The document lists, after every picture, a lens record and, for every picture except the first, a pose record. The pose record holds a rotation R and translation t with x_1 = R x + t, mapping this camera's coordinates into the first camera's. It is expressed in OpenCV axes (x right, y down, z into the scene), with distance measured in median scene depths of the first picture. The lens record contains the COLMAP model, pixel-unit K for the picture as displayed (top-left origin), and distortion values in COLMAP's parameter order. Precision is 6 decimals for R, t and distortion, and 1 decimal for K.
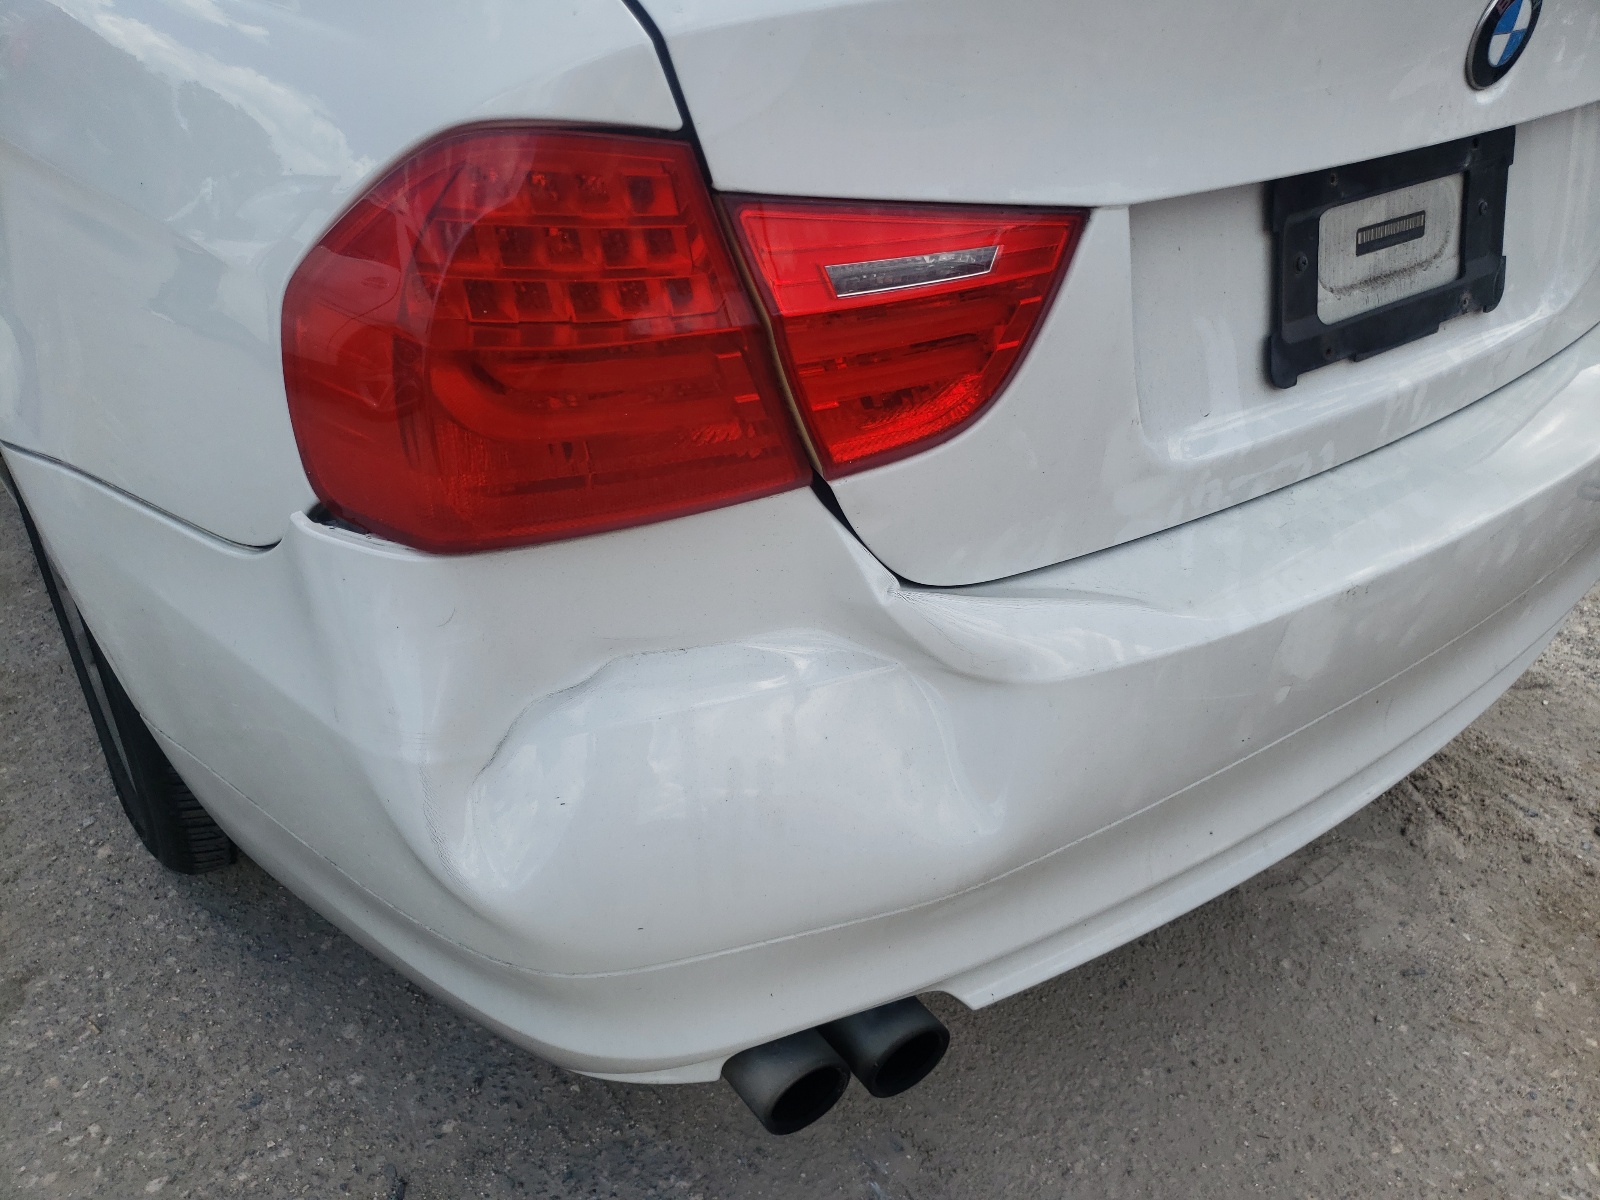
lens RADIAL K [[1213.2, 0, 793.1], [0, 1213.2, 593.2], [0, 0, 1]] dist [0.009534, 0.012002]
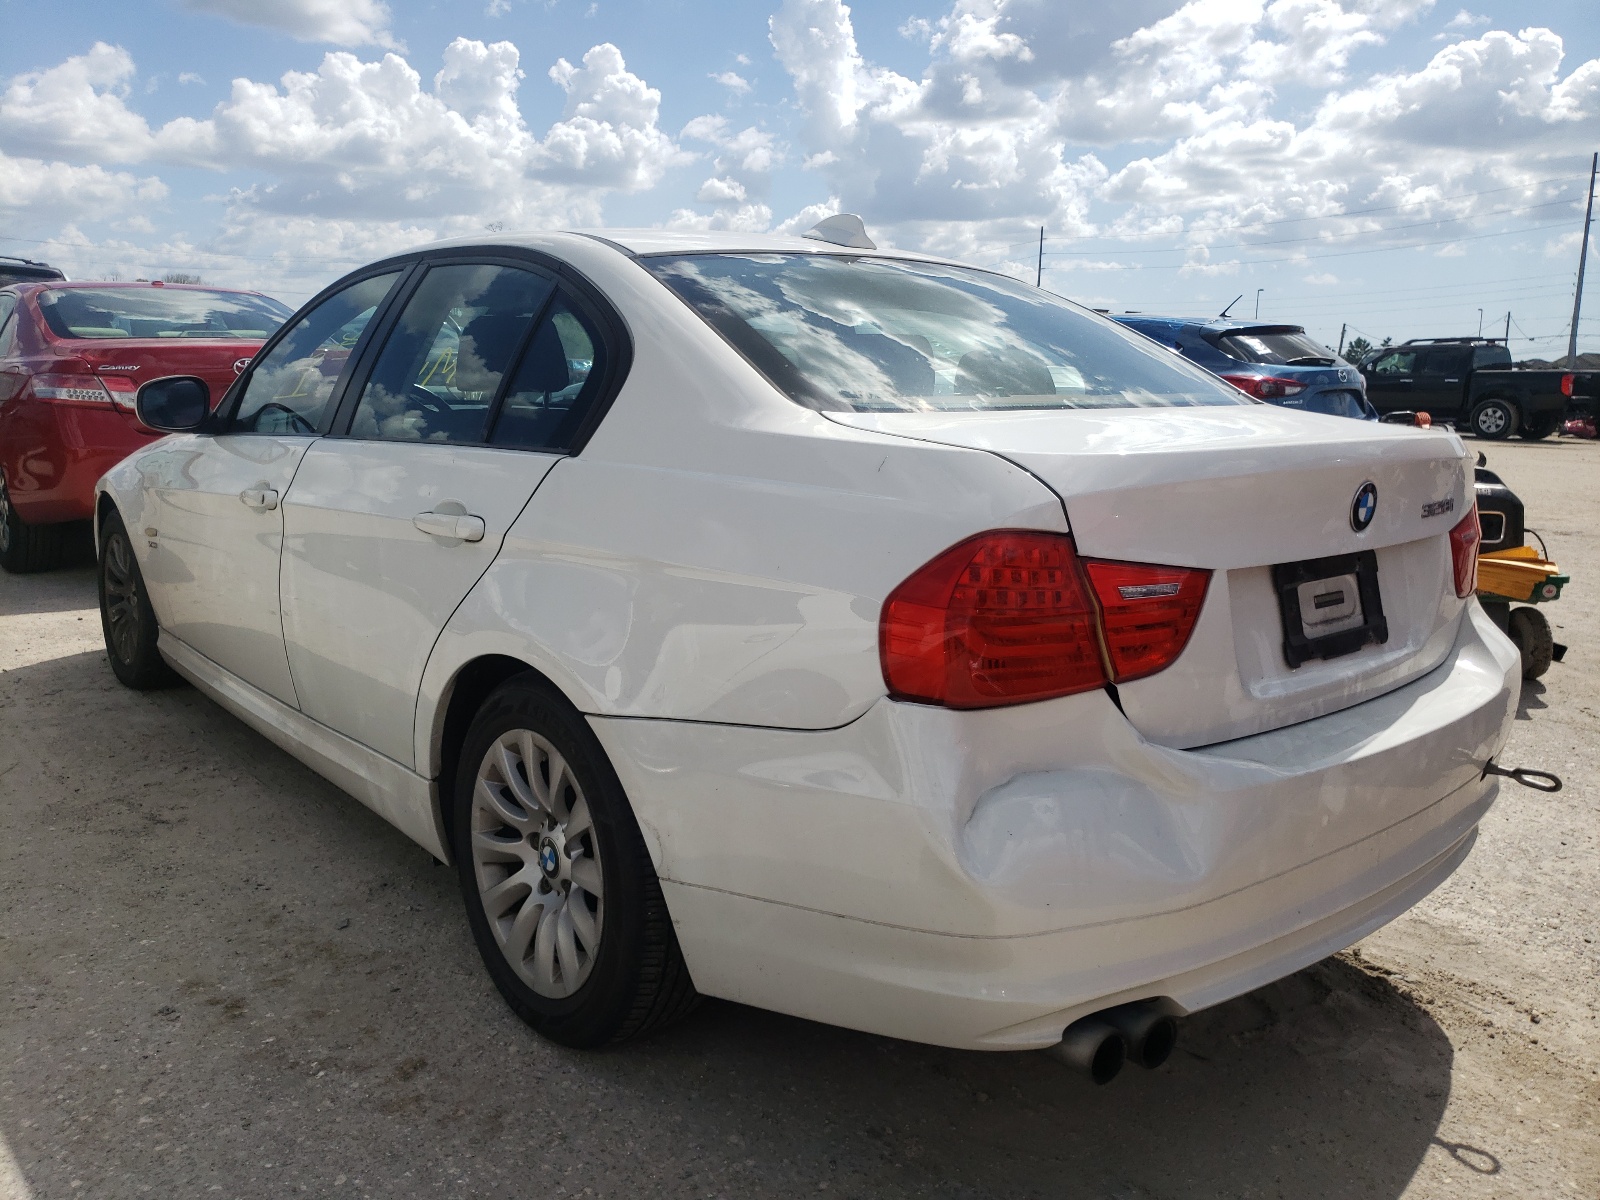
lens RADIAL K [[1213.2, 0, 805.0], [0, 1213.2, 598.5], [0, 0, 1]] dist [0.009534, 0.012002]
pose [[0.996922, -0.006145, 0.078161, -0.519151], [0.035741, 0.922927, -0.383312, 0.433332], [-0.069781, 0.384926, 0.920306, -0.773195]]
